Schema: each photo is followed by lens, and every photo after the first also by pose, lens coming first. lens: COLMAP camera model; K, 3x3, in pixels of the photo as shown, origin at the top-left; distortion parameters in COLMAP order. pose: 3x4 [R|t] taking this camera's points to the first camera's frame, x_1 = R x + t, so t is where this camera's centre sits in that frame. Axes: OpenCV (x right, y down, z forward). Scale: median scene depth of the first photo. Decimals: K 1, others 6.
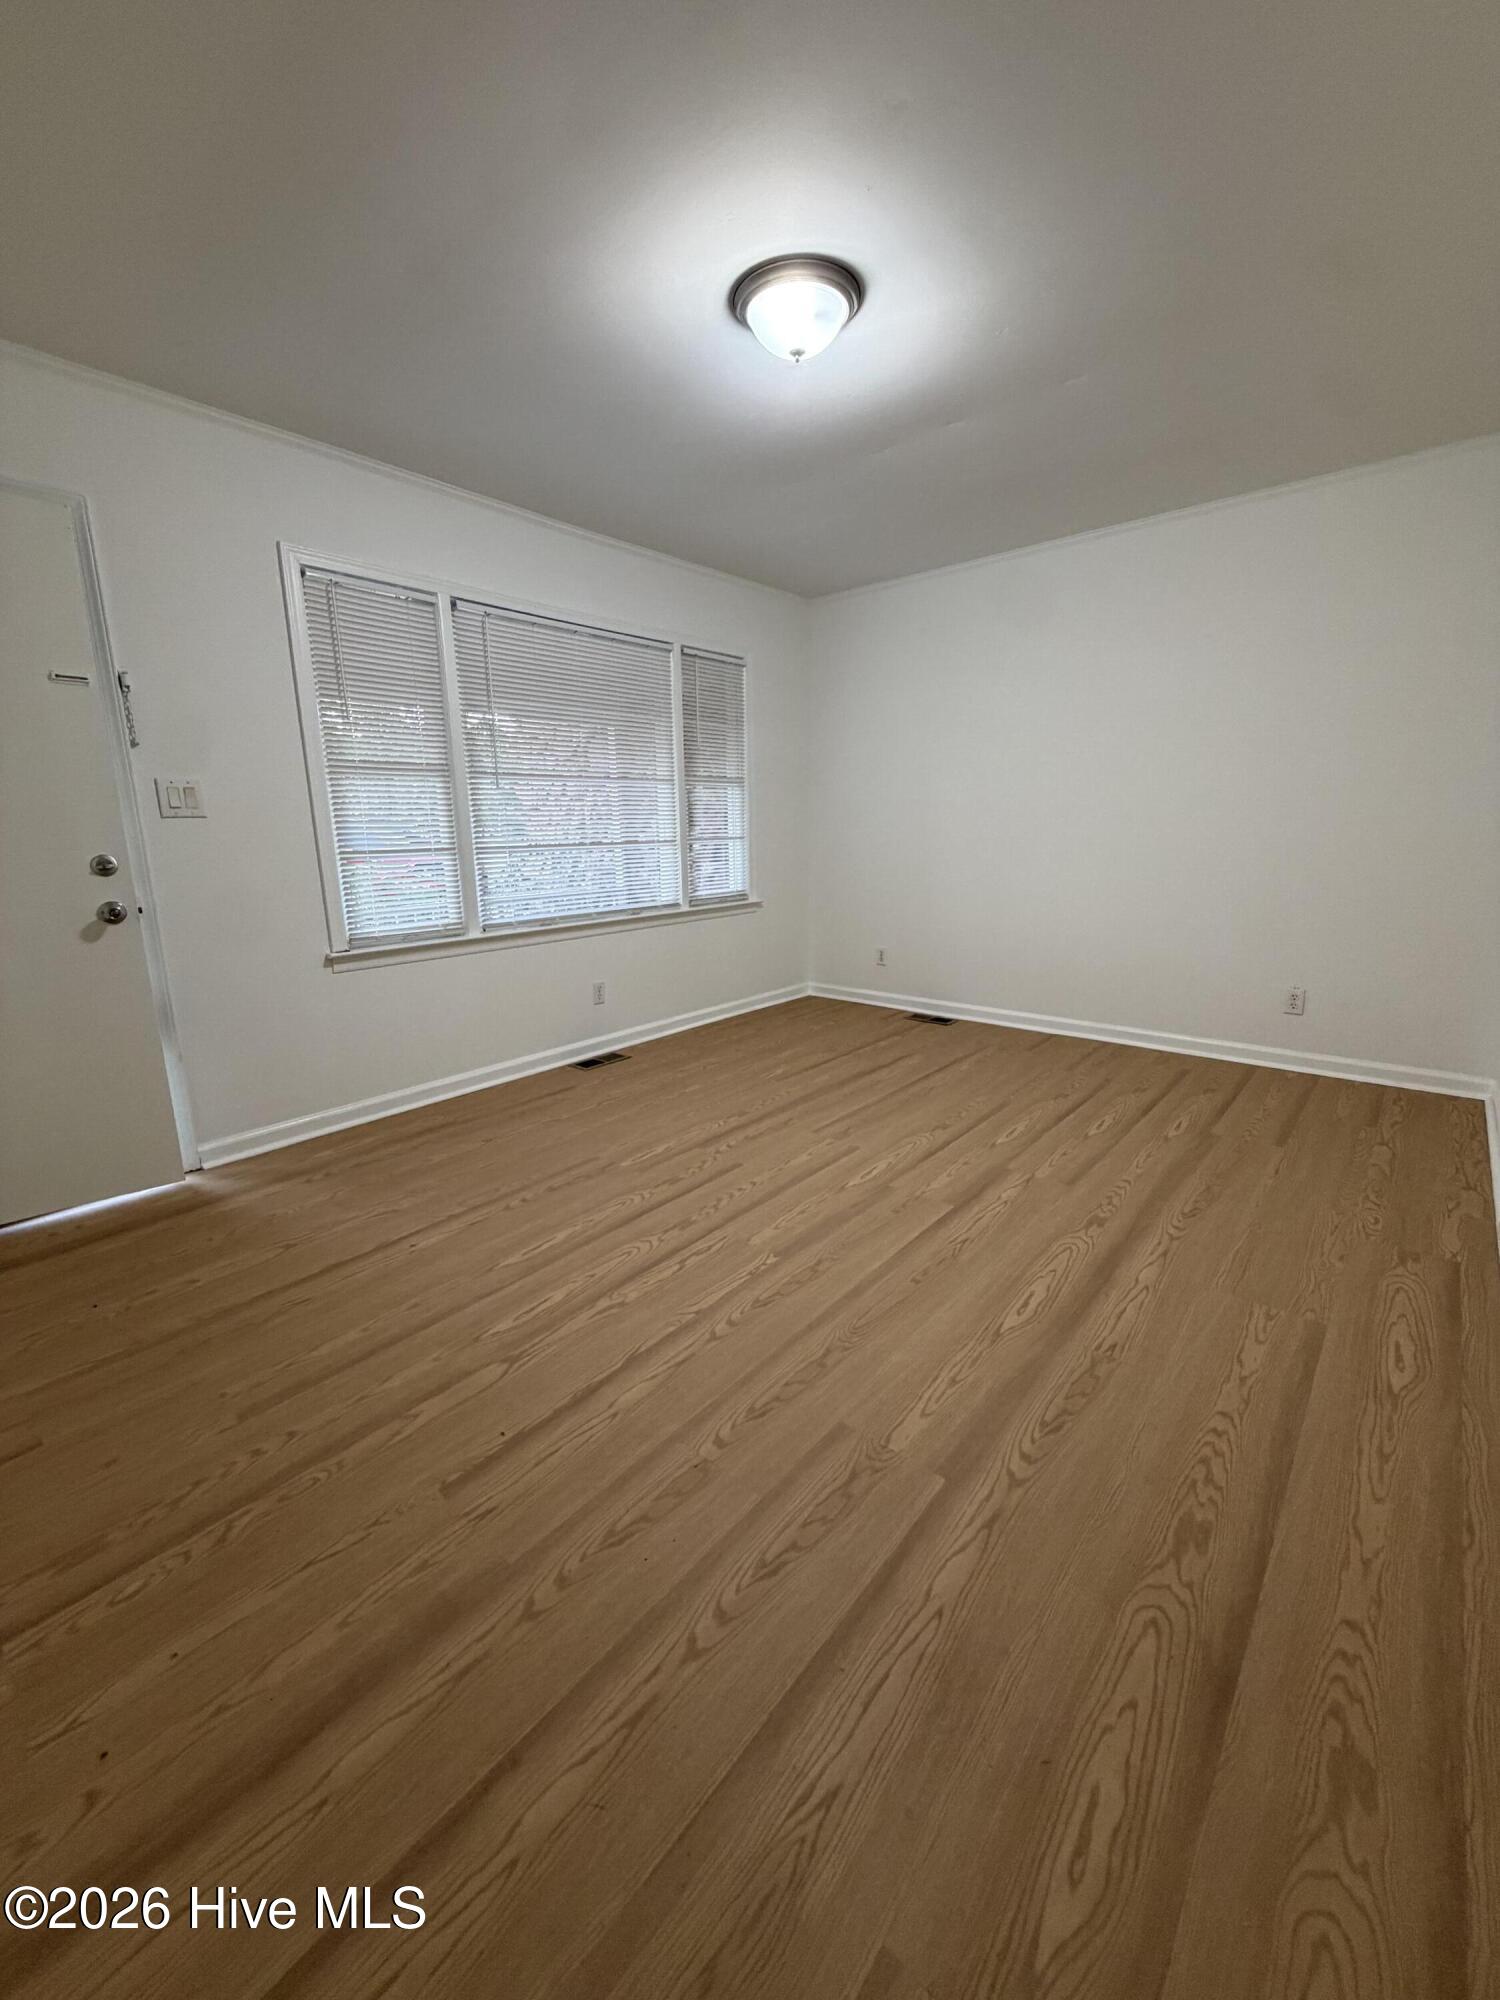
lens RADIAL K [[792.8, 0, 746.4], [0, 792.8, 1002.0], [0, 0, 1]] dist [0.018465, -0.000144]
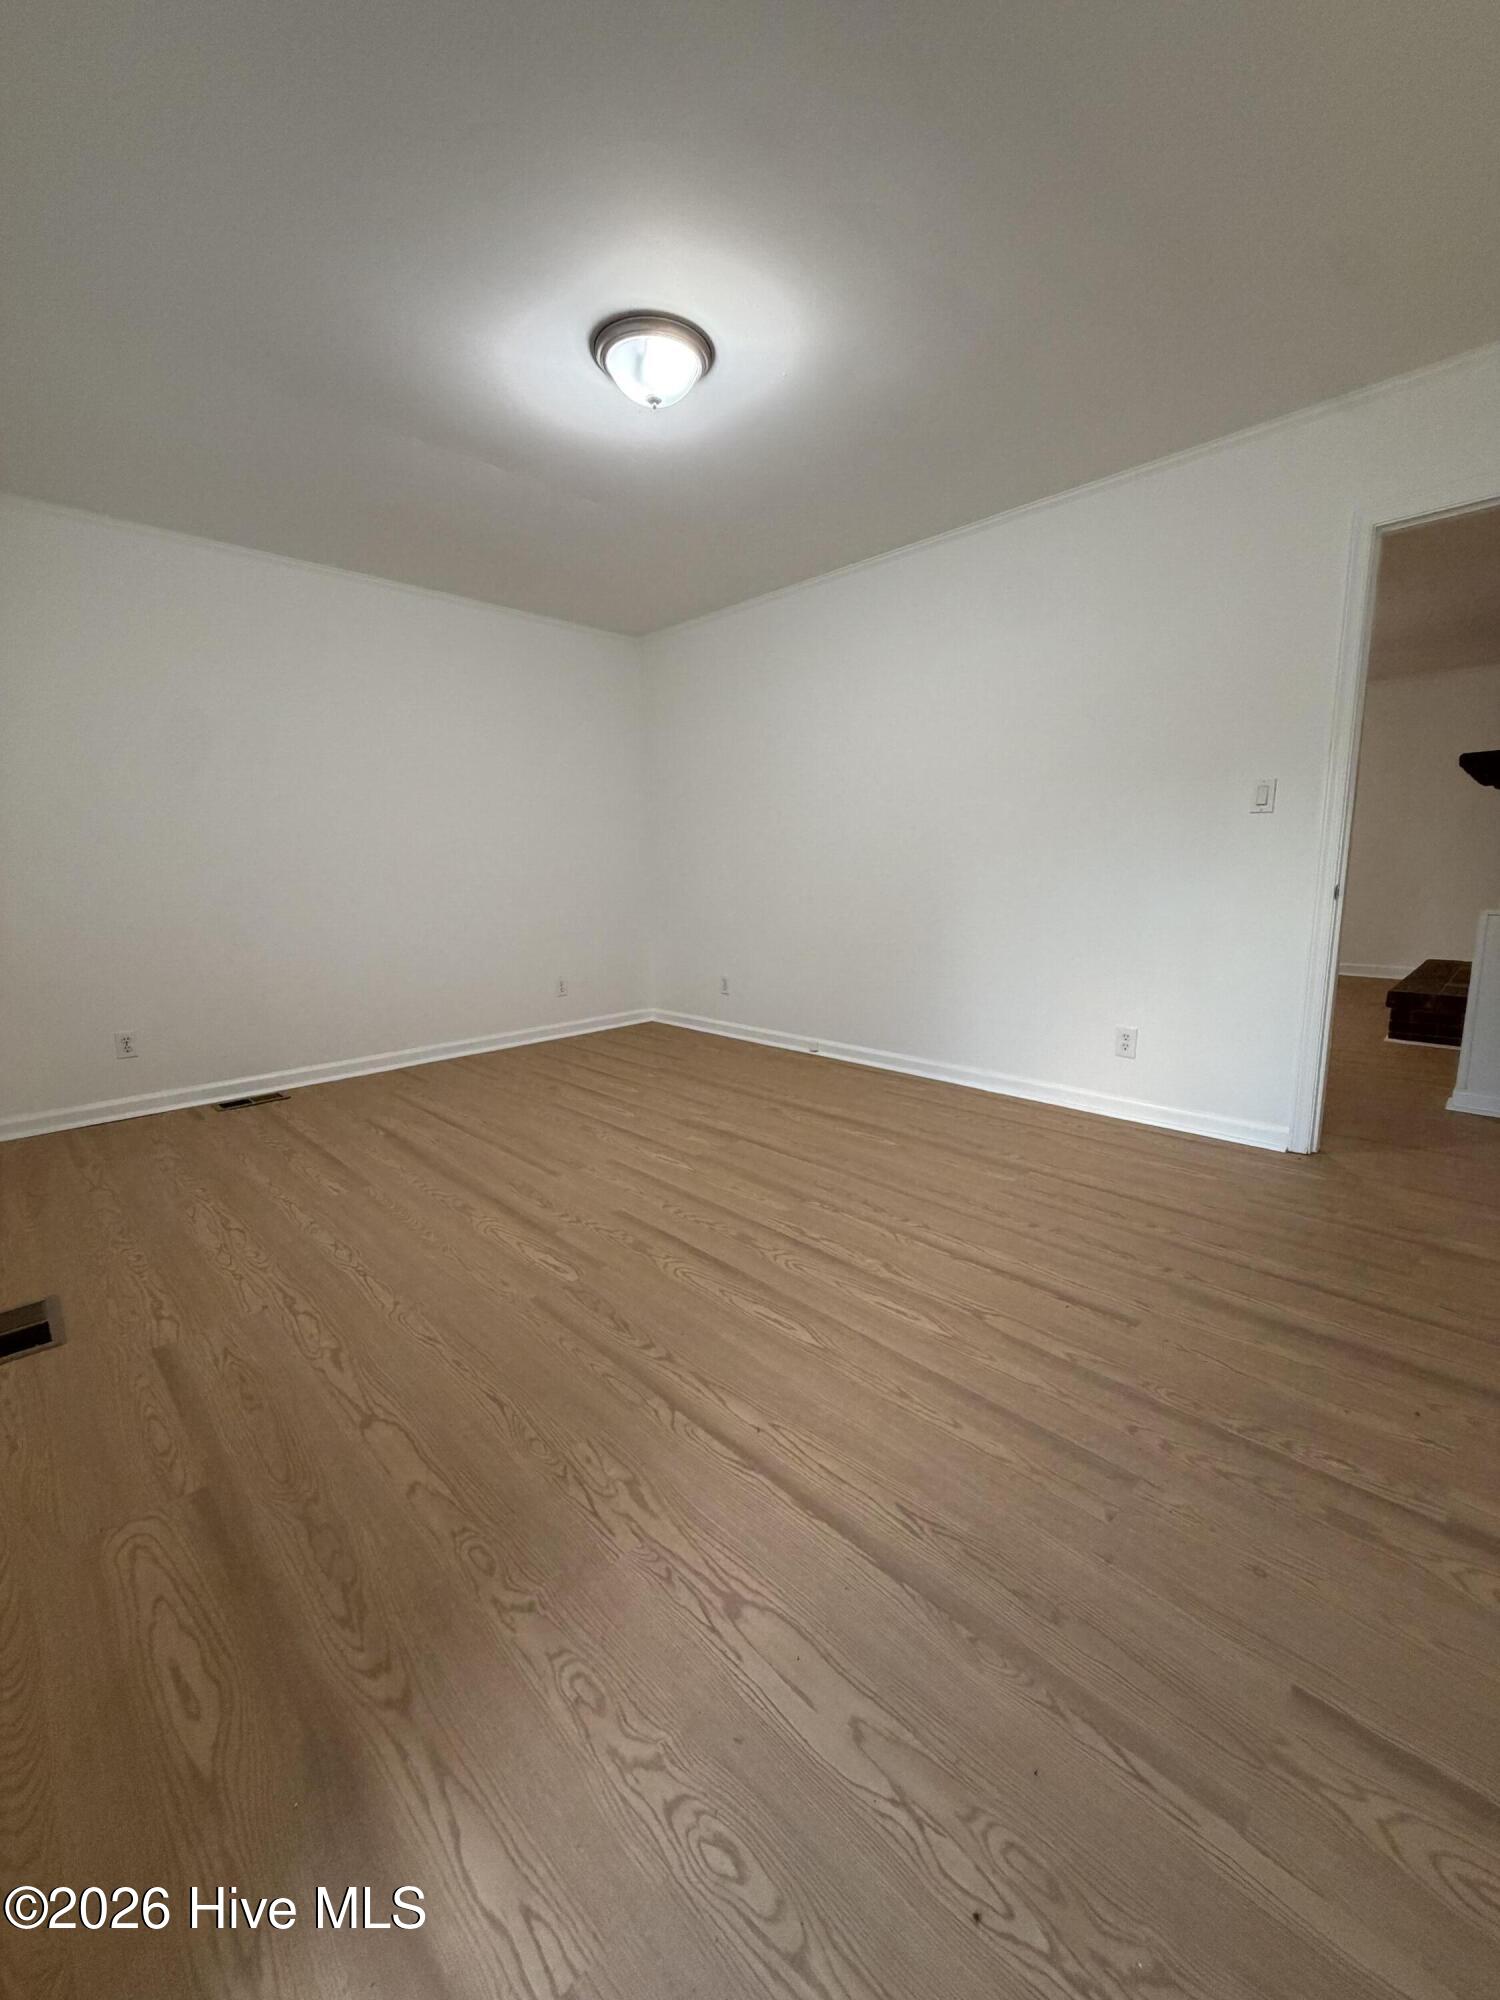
lens RADIAL K [[792.8, 0, 752.2], [0, 792.8, 999.4], [0, 0, 1]] dist [0.018465, -0.000144]
pose [[0.072499, -0.147799, 0.986357, -0.978225], [0.233871, 0.963905, 0.127245, -0.119297], [-0.969561, 0.221455, 0.104448, 0.819881]]
